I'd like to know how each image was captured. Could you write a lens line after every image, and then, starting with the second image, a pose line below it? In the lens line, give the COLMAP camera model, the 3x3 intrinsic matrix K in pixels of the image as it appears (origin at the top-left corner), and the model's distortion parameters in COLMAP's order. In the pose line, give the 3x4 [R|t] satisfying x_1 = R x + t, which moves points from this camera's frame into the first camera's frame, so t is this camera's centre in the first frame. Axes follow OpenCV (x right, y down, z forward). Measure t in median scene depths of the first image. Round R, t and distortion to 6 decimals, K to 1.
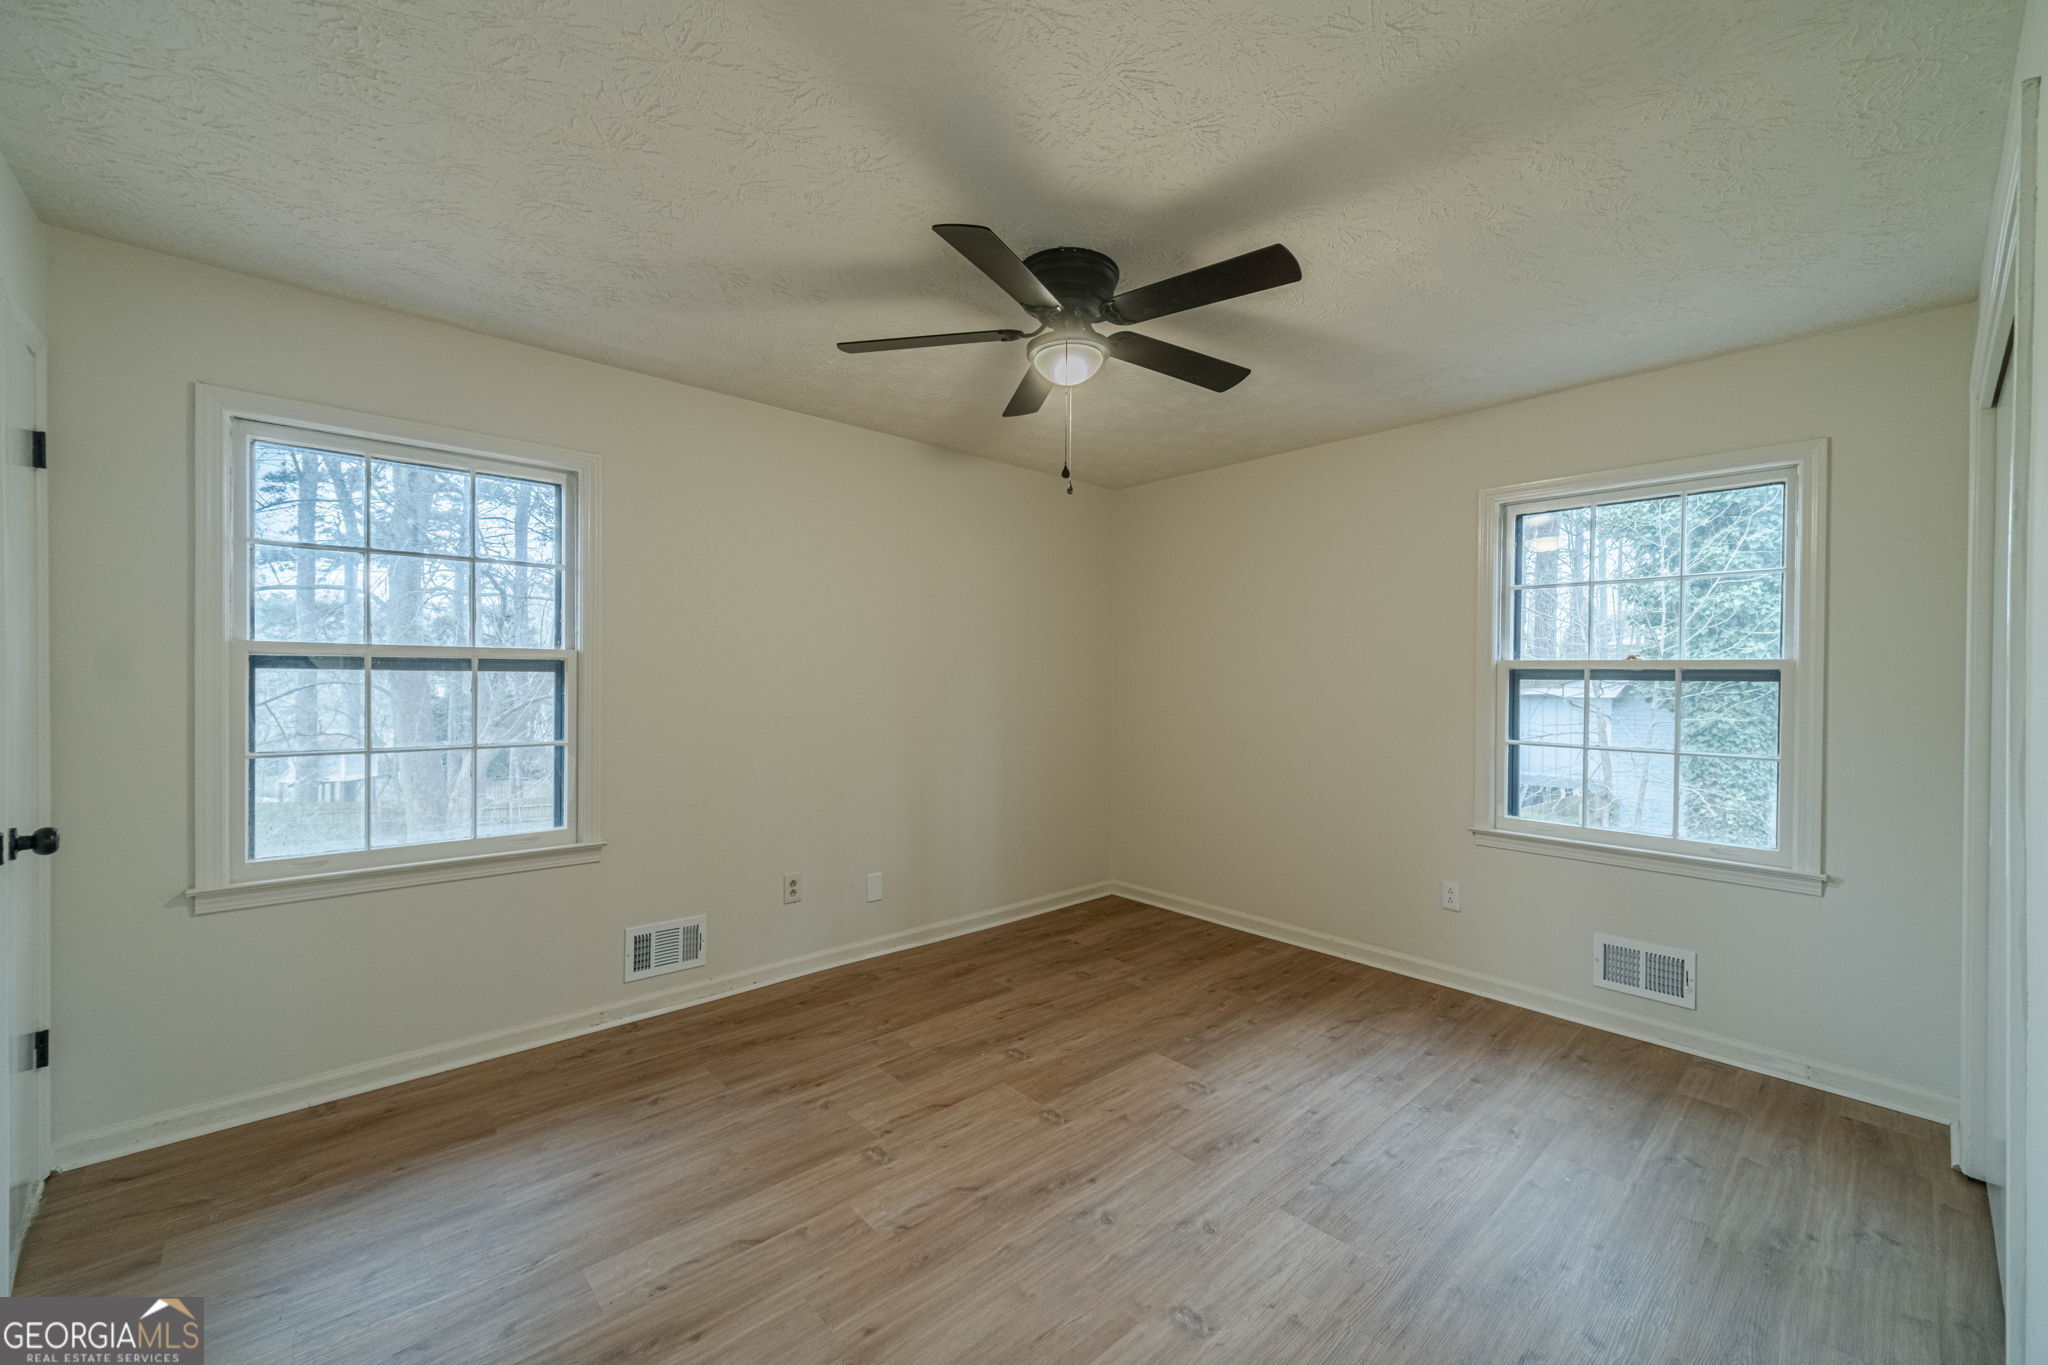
lens RADIAL K [[811.7, 0, 1021.5], [0, 811.7, 686.3], [0, 0, 1]] dist [0.003248, 0.000409]
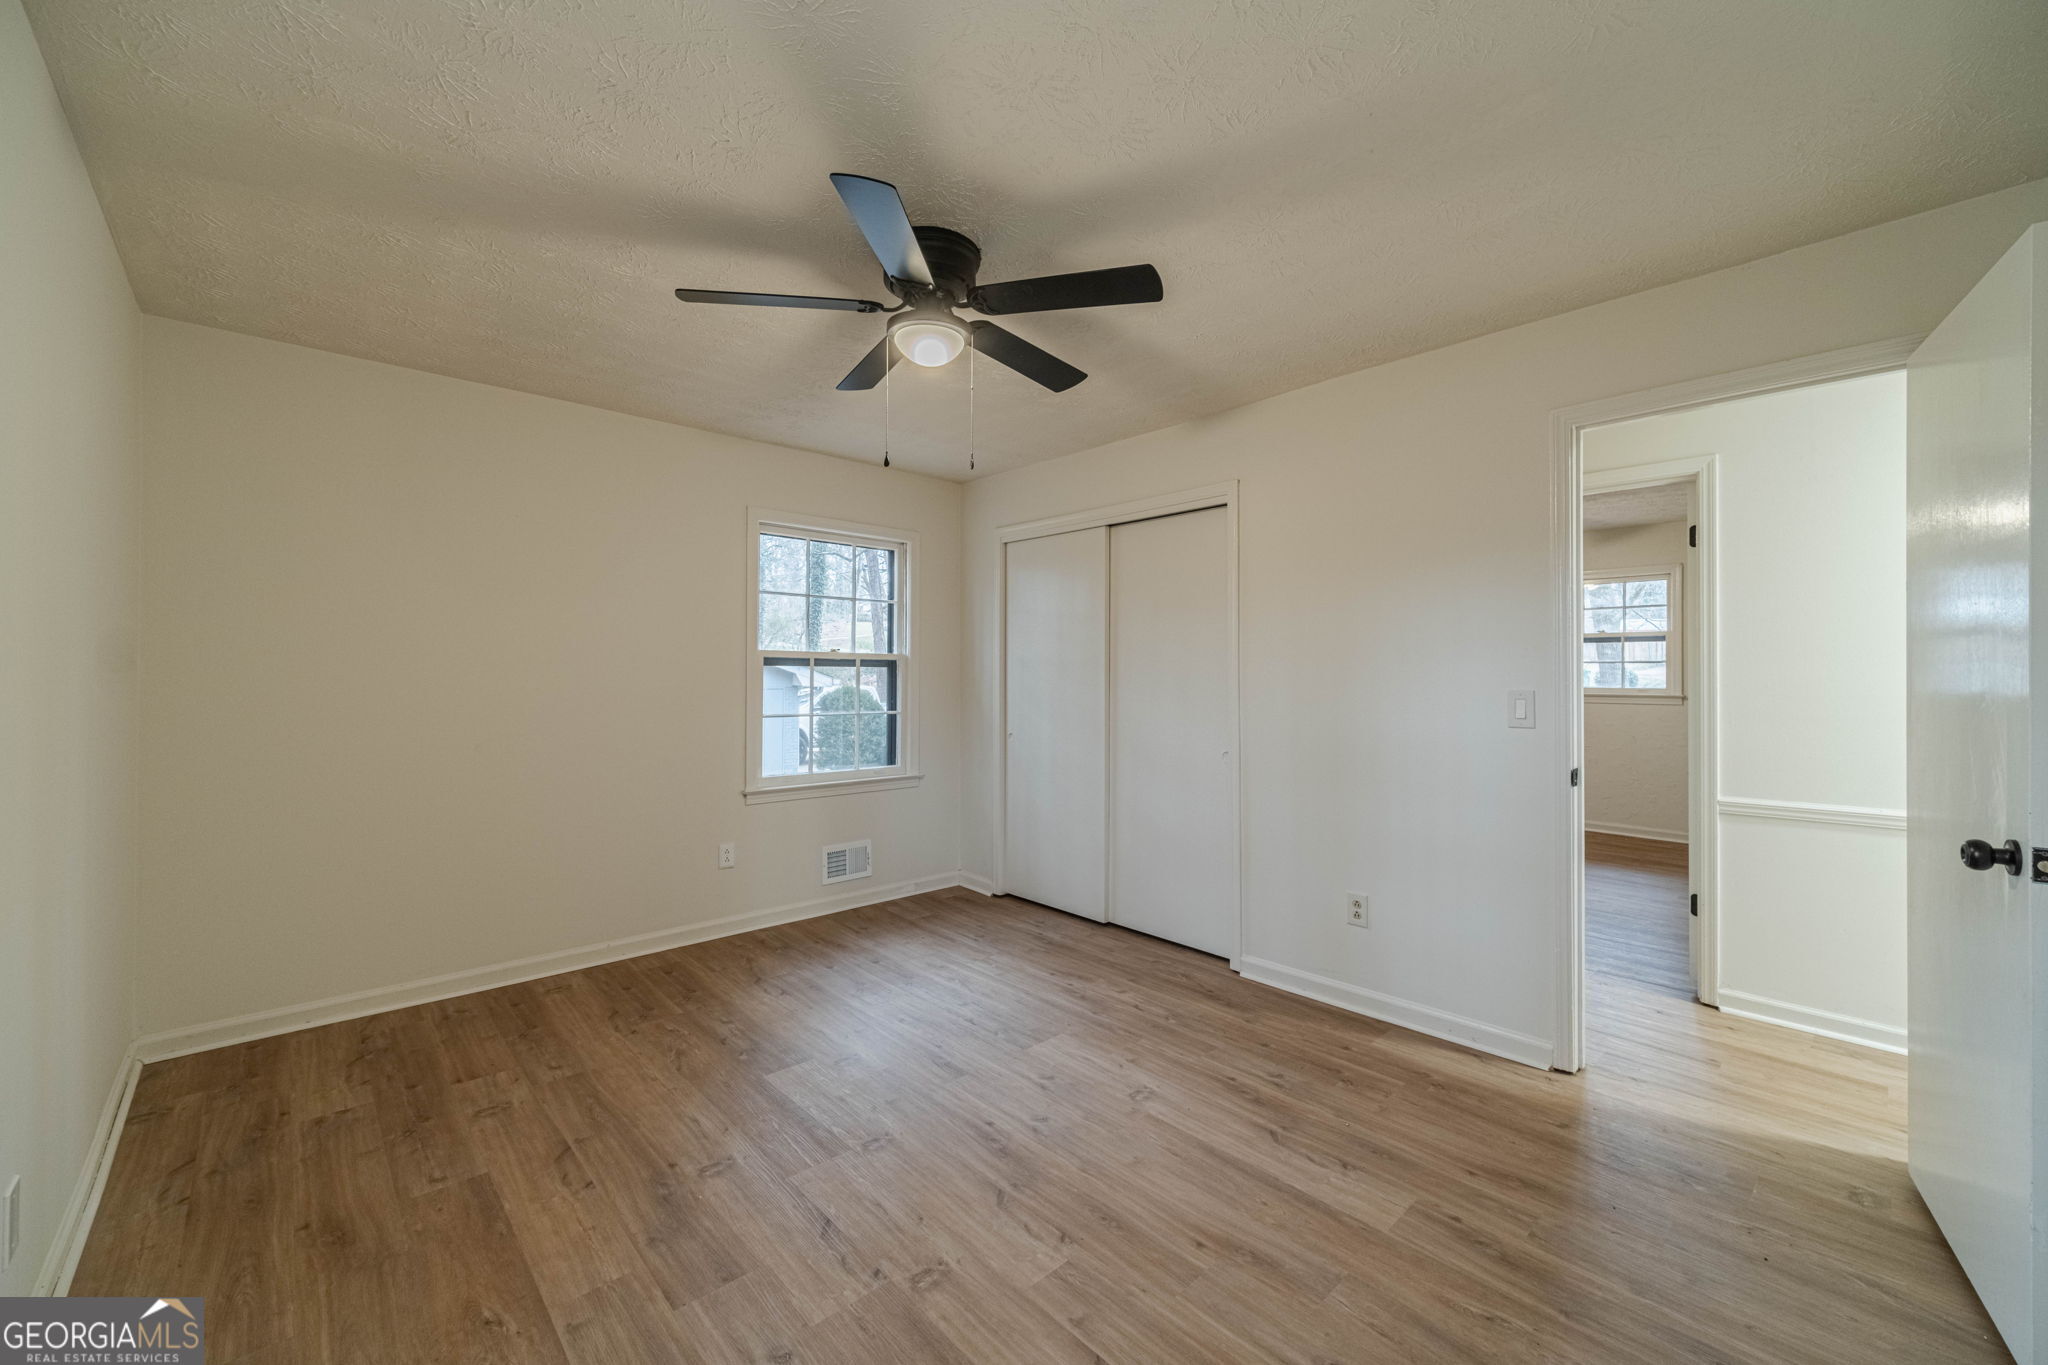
lens RADIAL K [[807.5, 0, 1031.9], [0, 807.5, 673.9], [0, 0, 1]] dist [0.002074, -0.000287]
pose [[-0.011718, -0.009011, 0.999891, -0.694083], [0.011135, 0.999896, 0.009141, -0.003846], [-0.999869, 0.011241, -0.011616, 0.663498]]
